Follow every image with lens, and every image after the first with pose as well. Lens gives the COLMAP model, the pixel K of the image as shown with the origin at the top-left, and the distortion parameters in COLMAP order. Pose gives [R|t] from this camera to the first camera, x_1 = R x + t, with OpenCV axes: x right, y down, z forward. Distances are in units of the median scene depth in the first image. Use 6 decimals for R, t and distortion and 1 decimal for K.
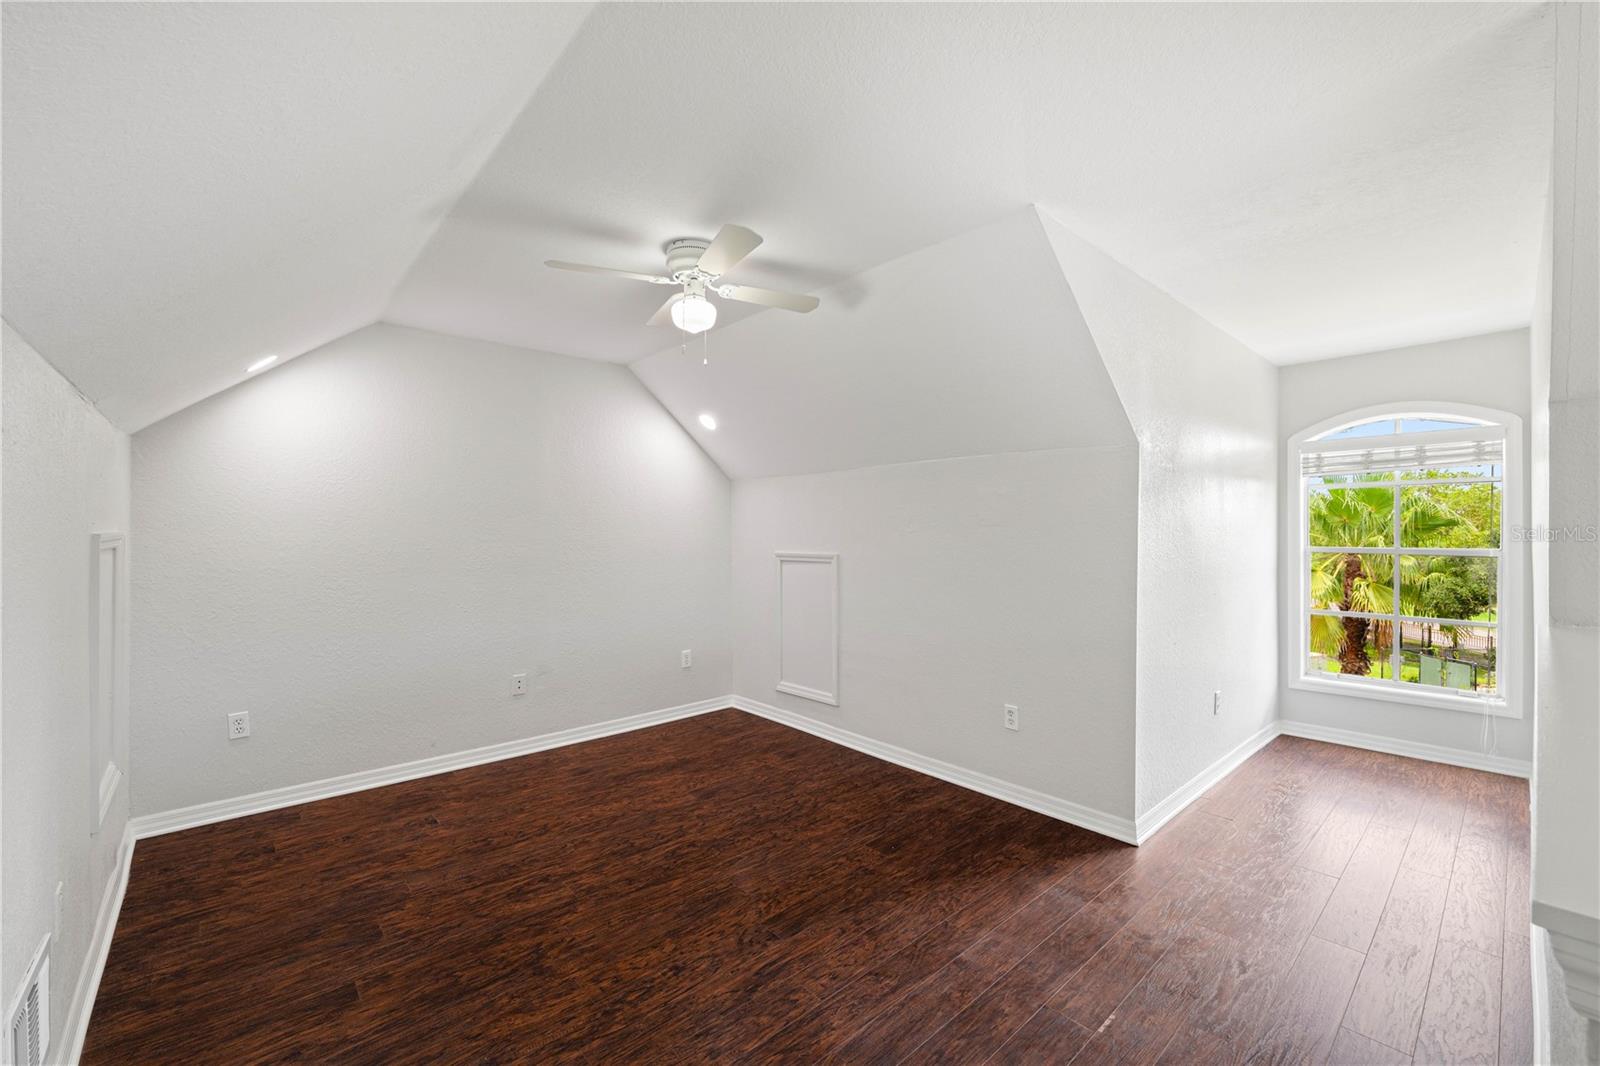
lens RADIAL K [[656.6, 0, 800.1], [0, 656.6, 531.6], [0, 0, 1]] dist [-0.006523, 0.002088]
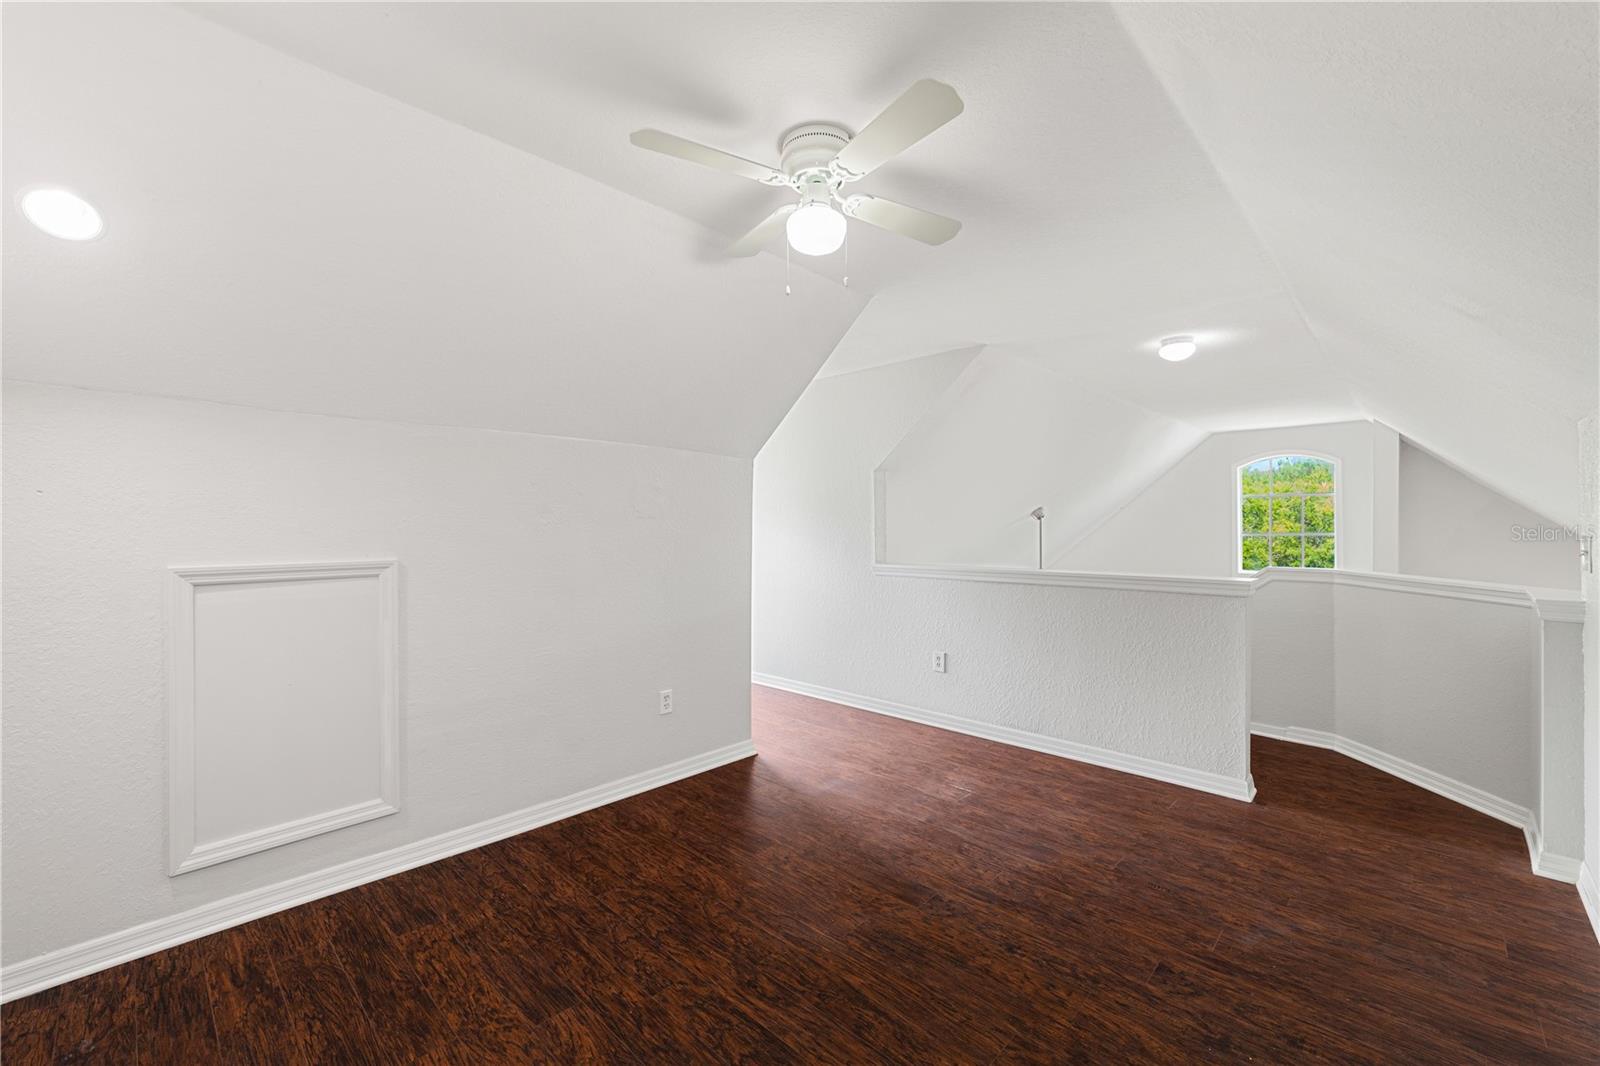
lens RADIAL K [[656.6, 0, 795.8], [0, 656.6, 526.4], [0, 0, 1]] dist [-0.006523, 0.002088]
pose [[-0.071182, 0.001327, 0.997462, -0.821146], [0.002238, 0.999997, -0.001171, 0.007521], [-0.997461, 0.002149, -0.071185, 0.976450]]
